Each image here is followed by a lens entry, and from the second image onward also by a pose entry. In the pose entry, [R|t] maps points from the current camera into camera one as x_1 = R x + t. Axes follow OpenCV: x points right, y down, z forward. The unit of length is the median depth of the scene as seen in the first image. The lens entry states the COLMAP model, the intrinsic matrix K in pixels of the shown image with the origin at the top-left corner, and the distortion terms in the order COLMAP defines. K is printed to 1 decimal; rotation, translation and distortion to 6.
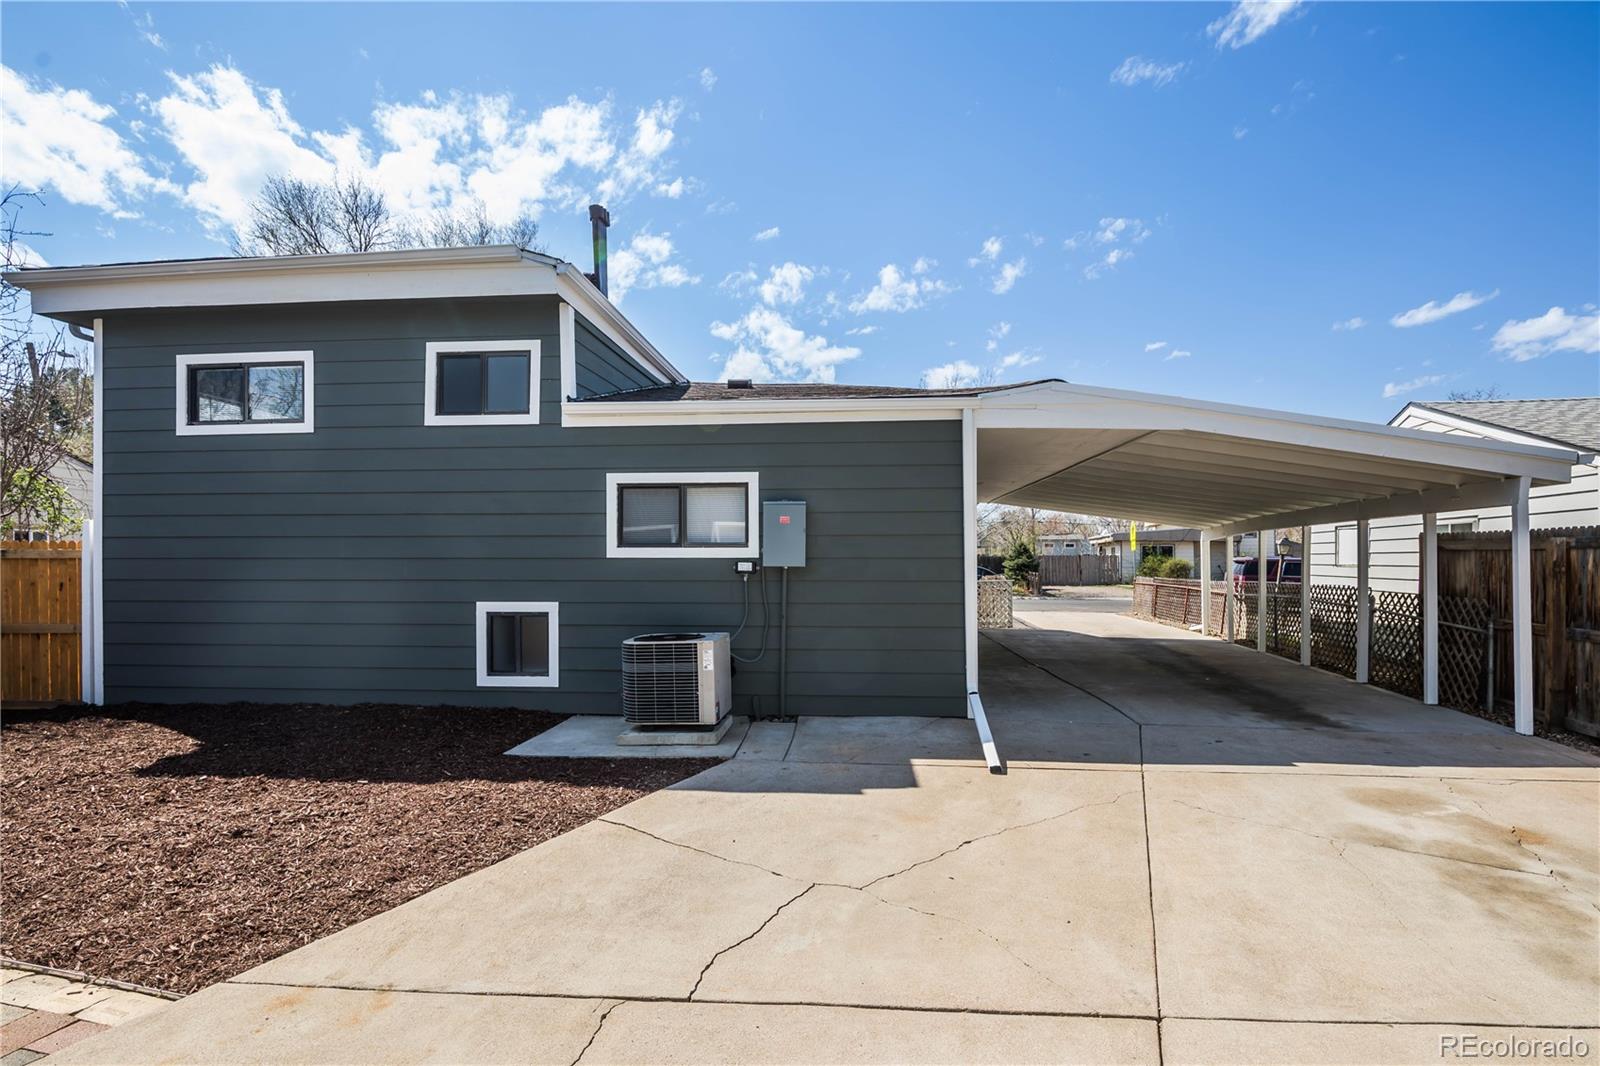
lens RADIAL K [[788.3, 0, 804.0], [0, 788.3, 559.4], [0, 0, 1]] dist [-0.000348, -0.006717]
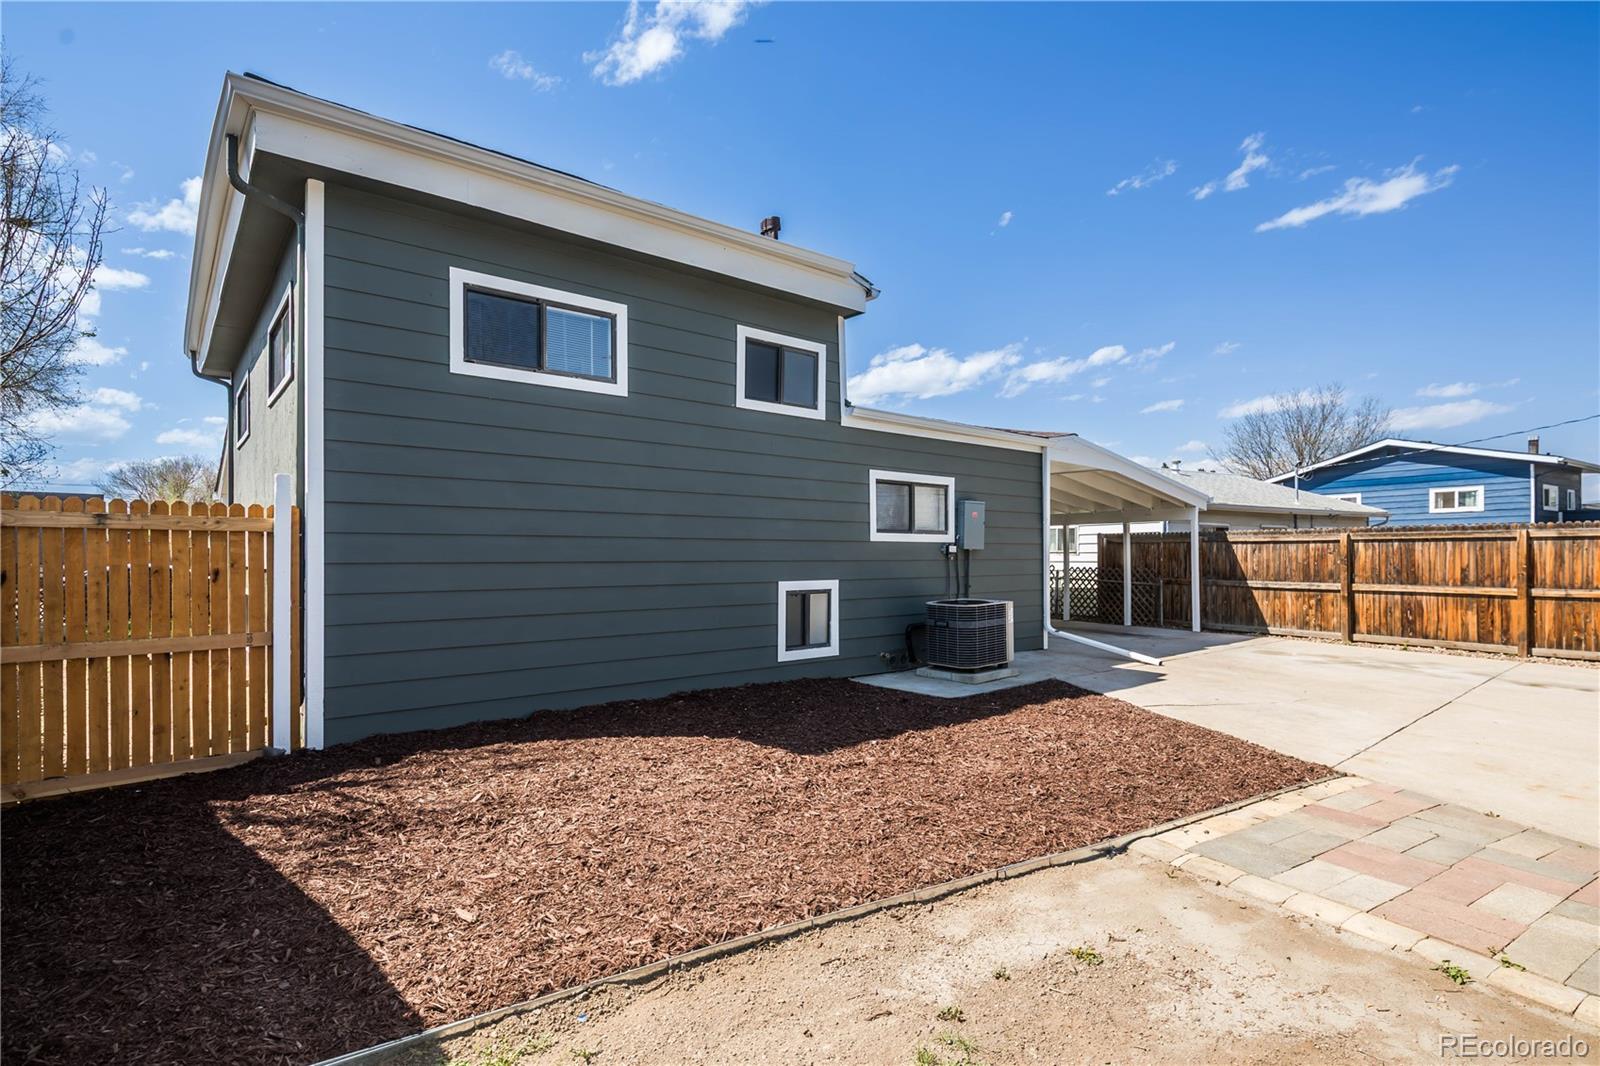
lens RADIAL K [[788.3, 0, 847.7], [0, 788.3, 560.2], [0, 0, 1]] dist [-0.000348, -0.006717]
pose [[0.696243, -0.004287, 0.717793, -1.108340], [0.000568, 0.999985, 0.005422, 0.019971], [-0.717805, -0.003368, 0.696236, 0.199562]]
